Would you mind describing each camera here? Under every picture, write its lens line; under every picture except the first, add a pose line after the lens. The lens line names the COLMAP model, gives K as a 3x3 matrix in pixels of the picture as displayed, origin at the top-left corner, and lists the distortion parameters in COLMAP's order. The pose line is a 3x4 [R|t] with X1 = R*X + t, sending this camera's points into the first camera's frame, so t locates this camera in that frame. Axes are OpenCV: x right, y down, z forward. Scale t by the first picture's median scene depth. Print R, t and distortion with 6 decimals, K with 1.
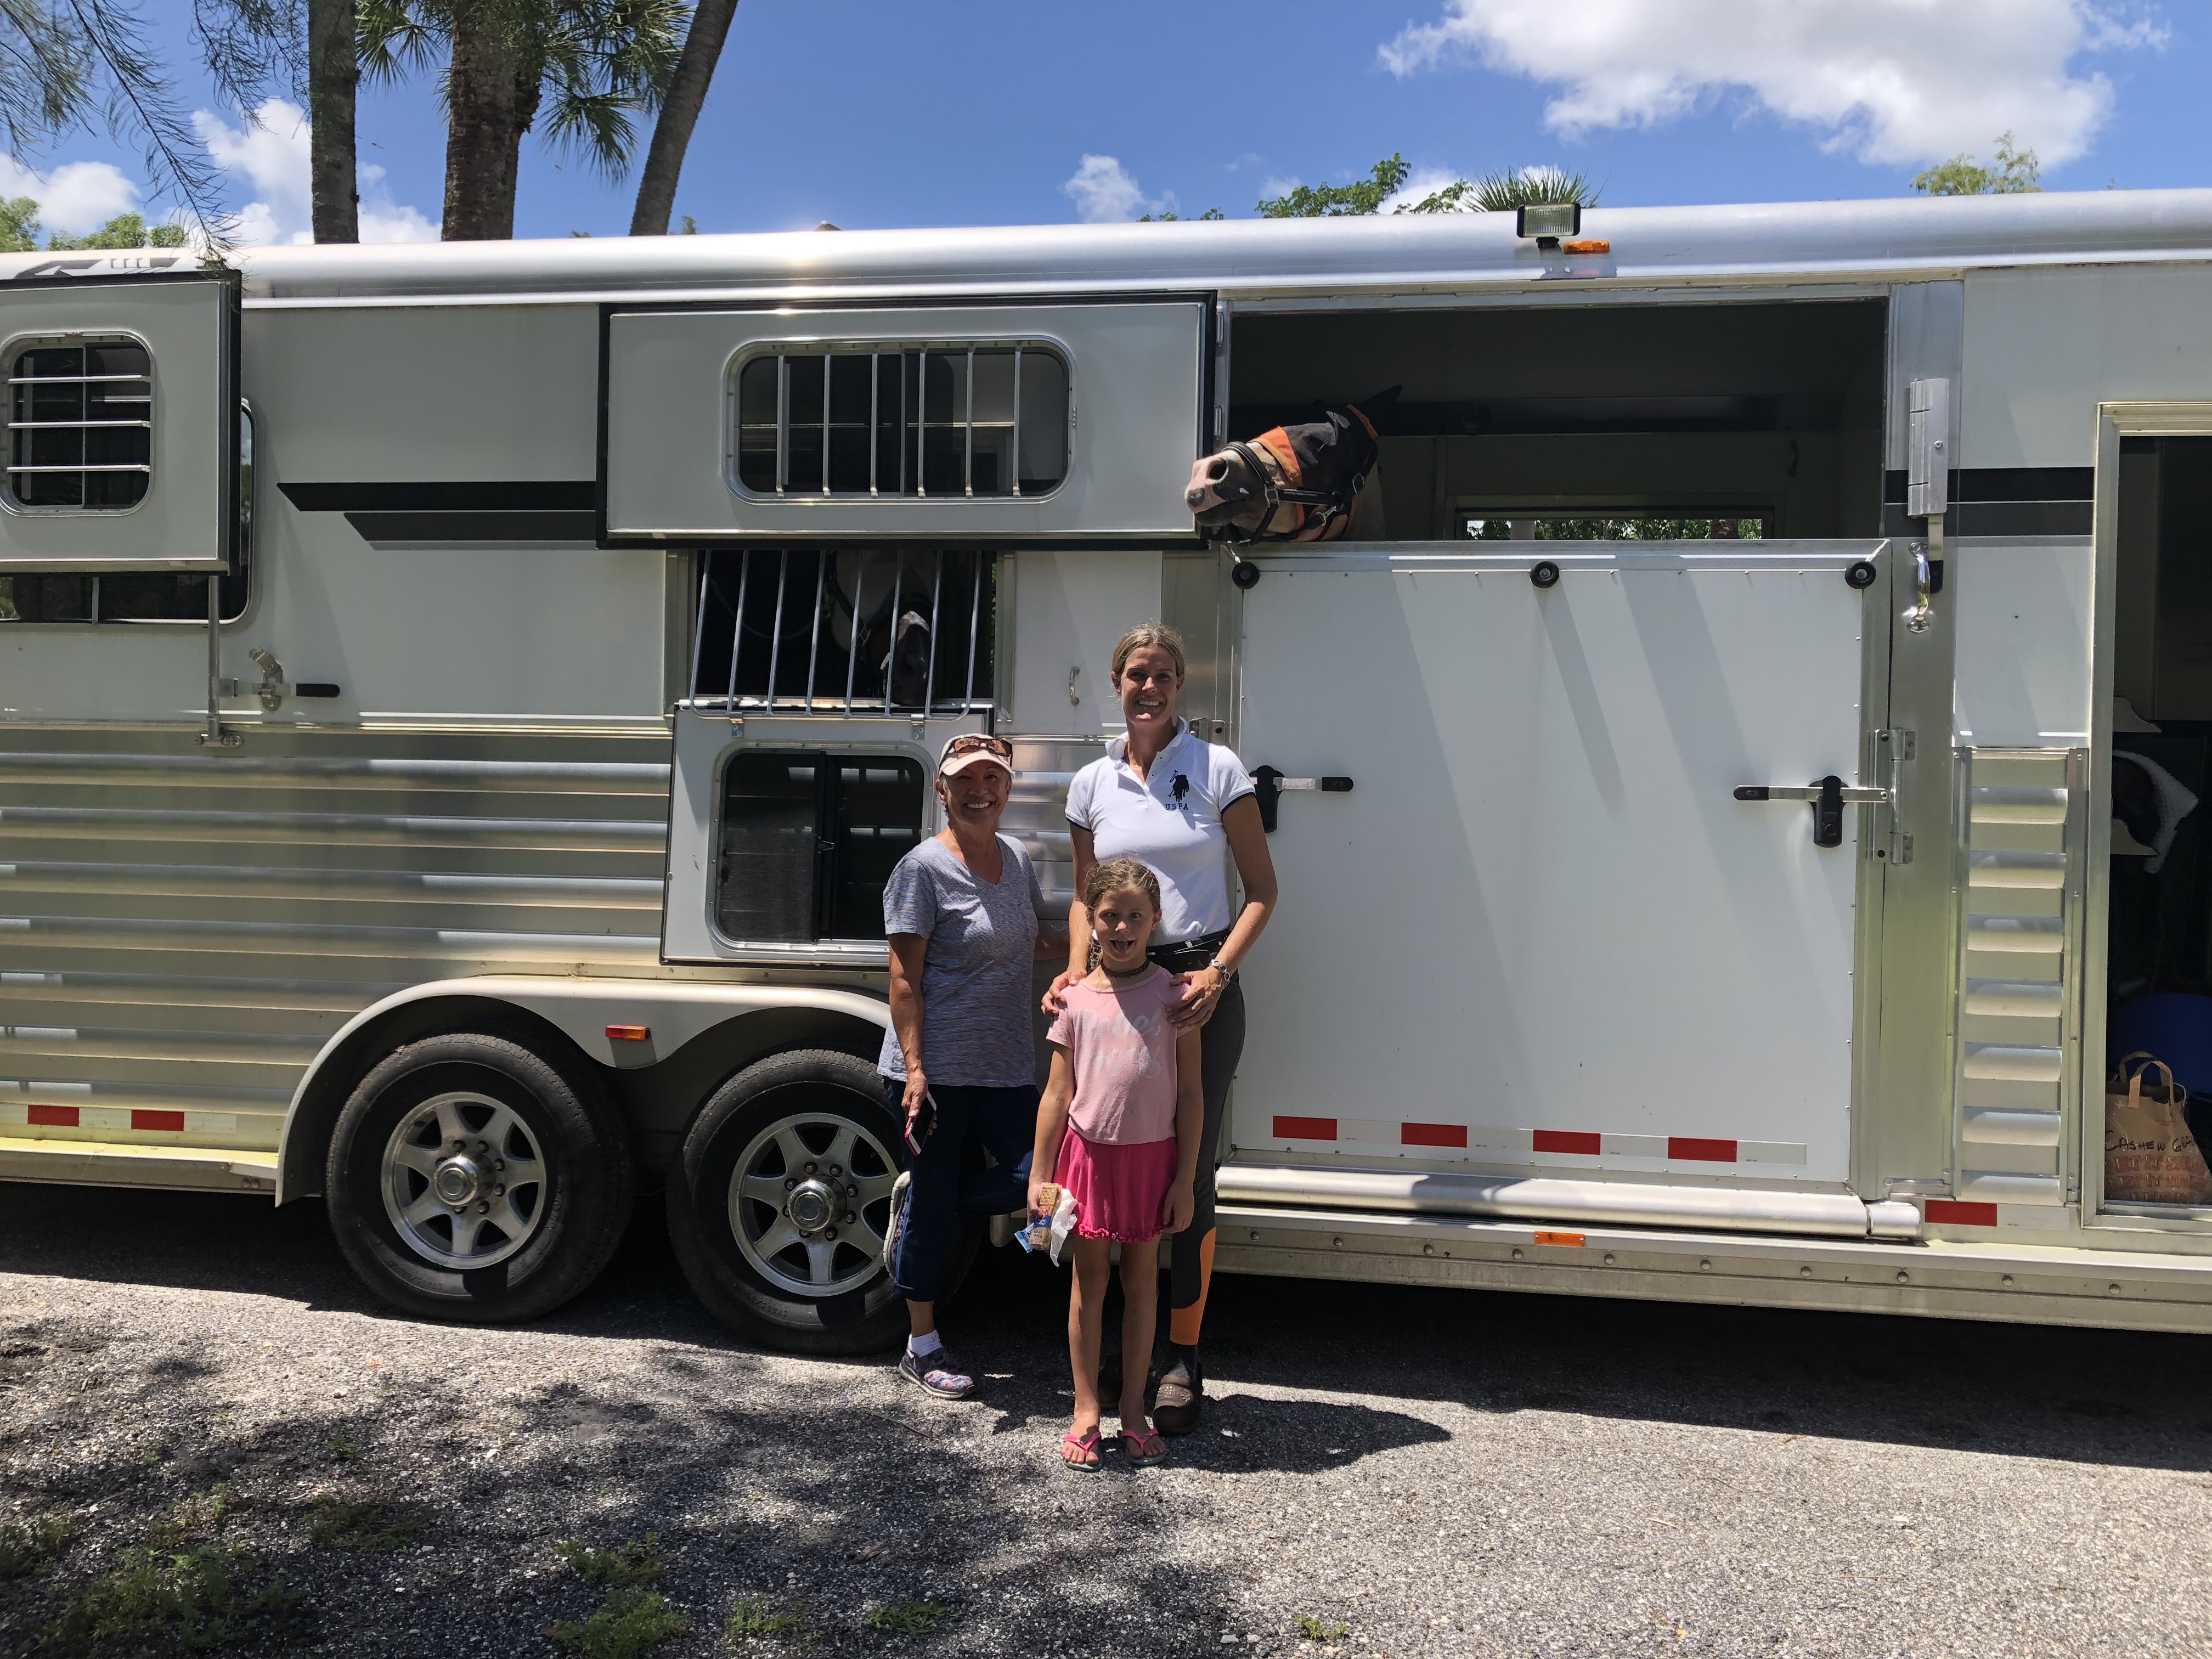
lens RADIAL K [[1812.6, 0, 1106.0], [0, 1812.6, 829.5], [0, 0, 1]] dist [-0.013893, 0.044119]
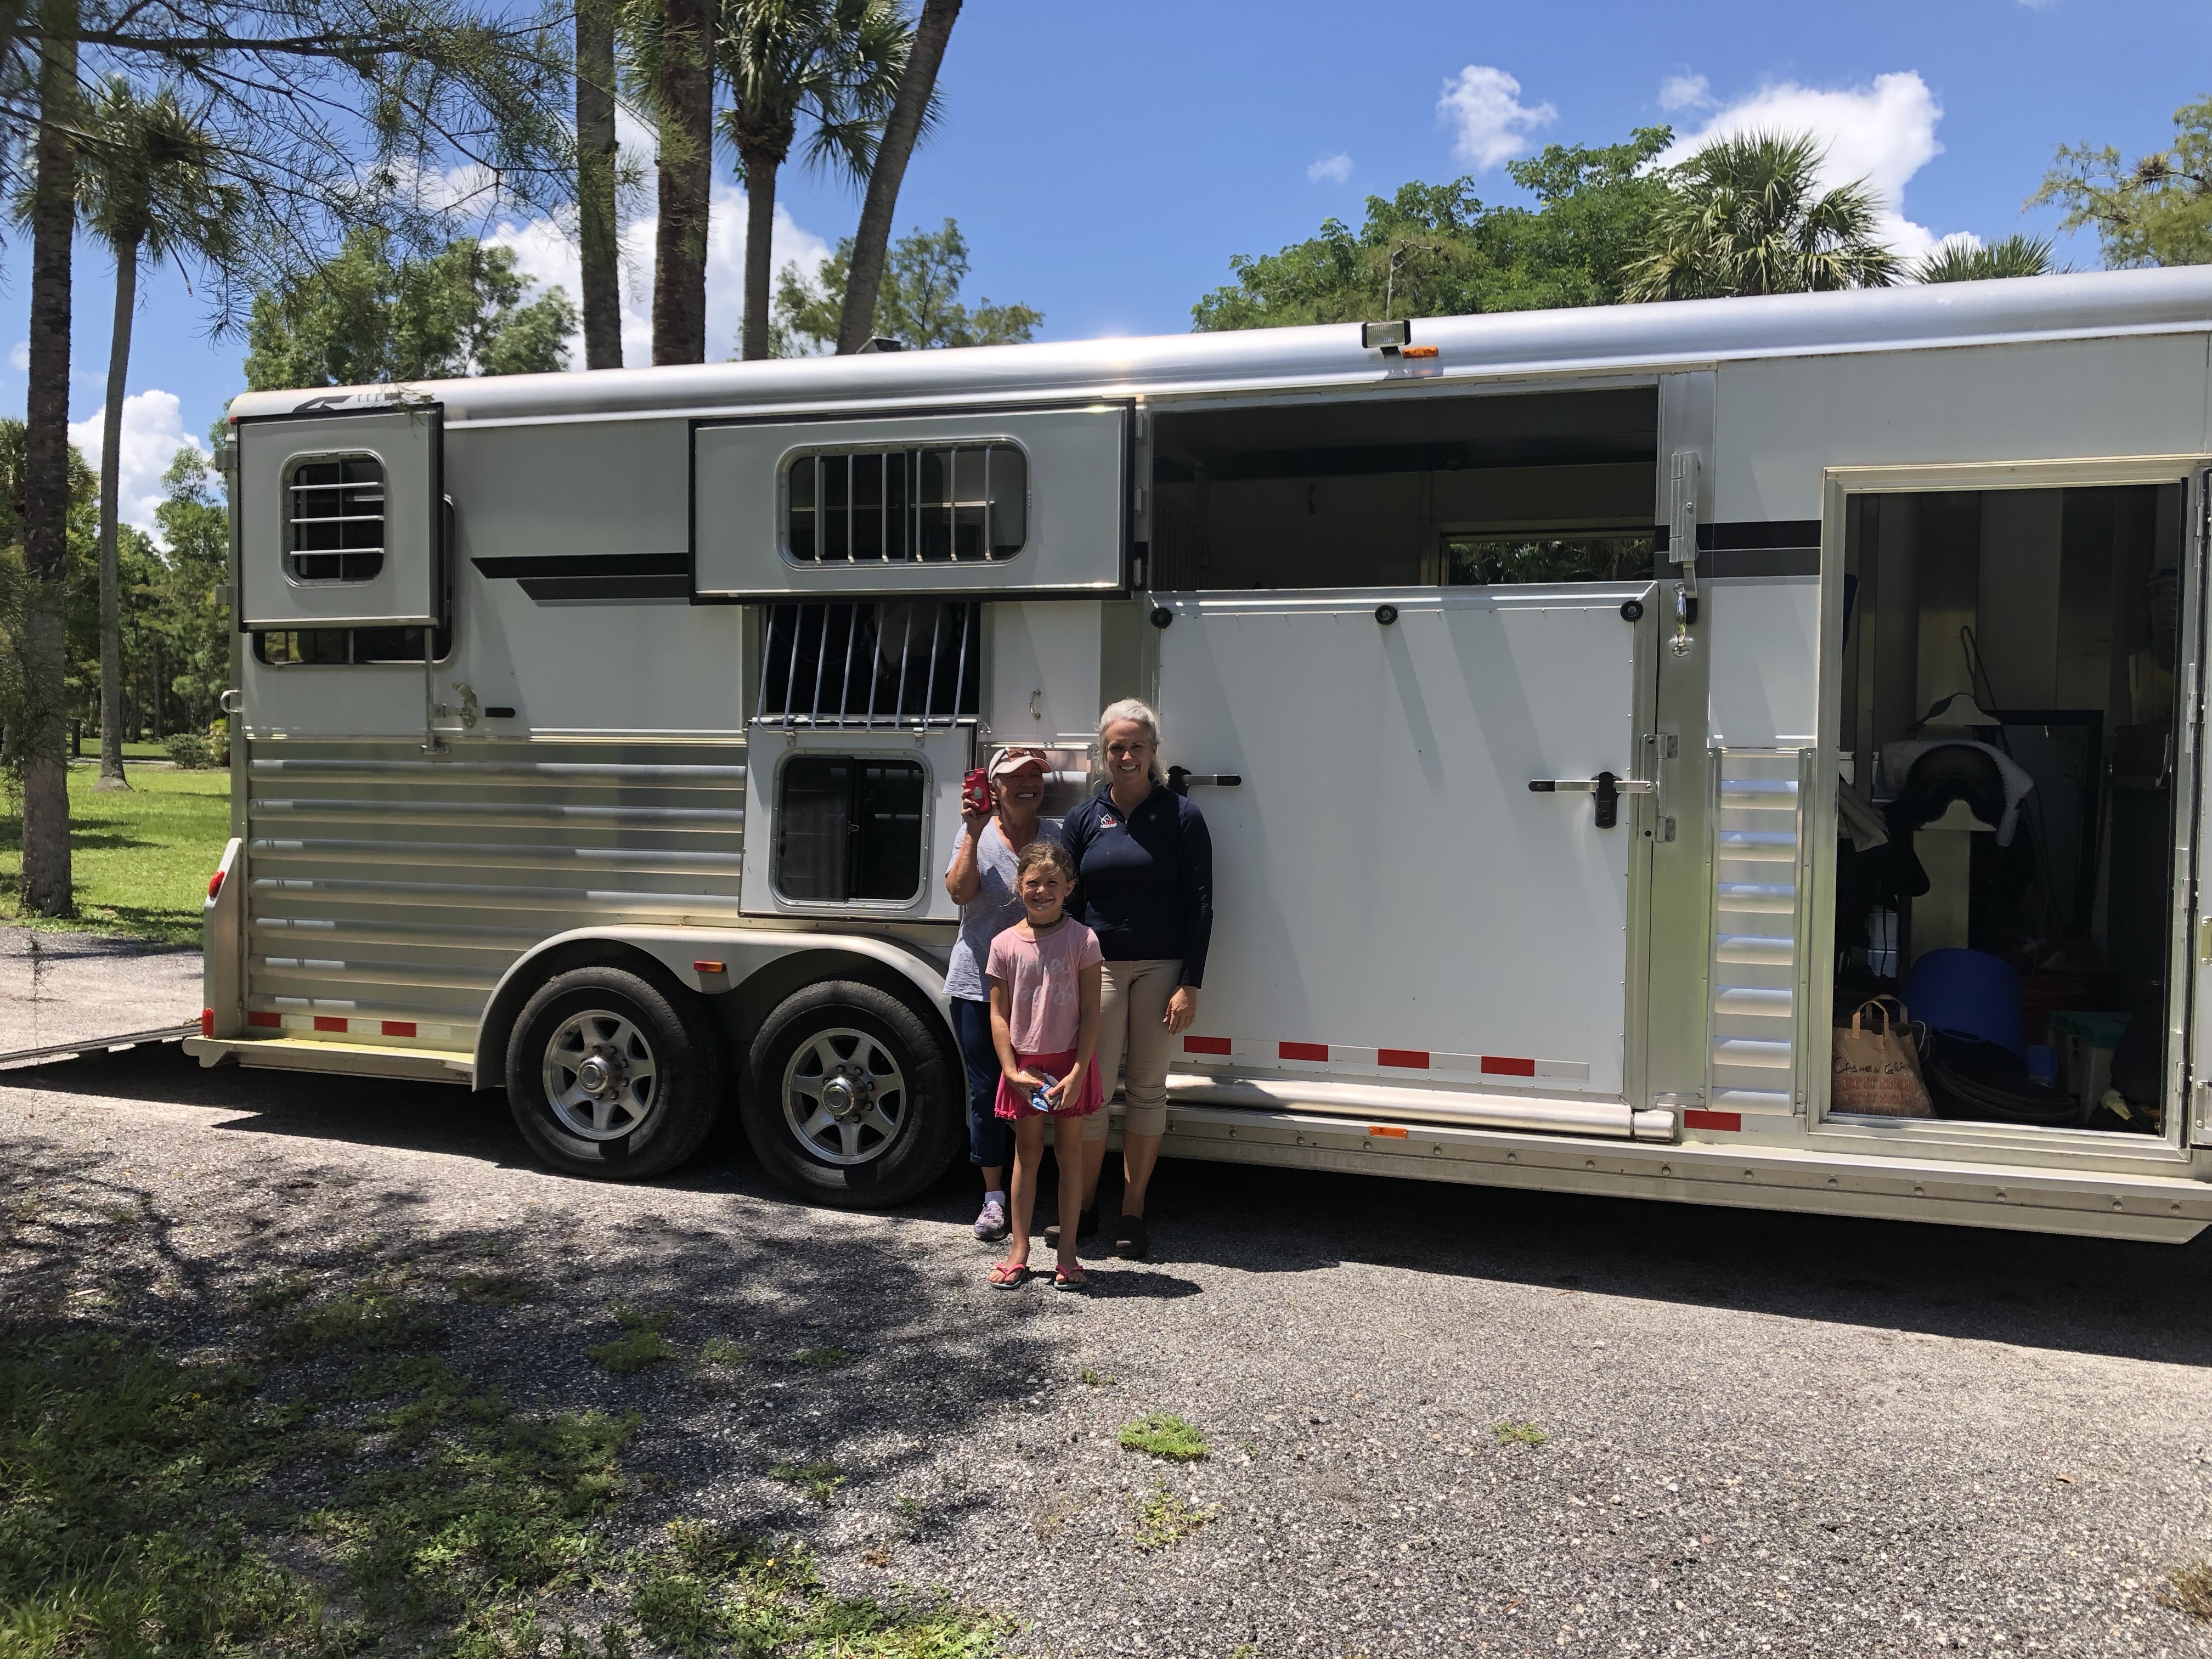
lens RADIAL K [[1795.2, 0, 1107.4], [0, 1795.2, 845.6], [0, 0, 1]] dist [0.003182, -0.001862]
pose [[0.986913, -0.000455, -0.161254, 0.243772], [0.005326, 0.999543, 0.029772, -0.016343], [0.161167, -0.030241, 0.986464, -0.269045]]
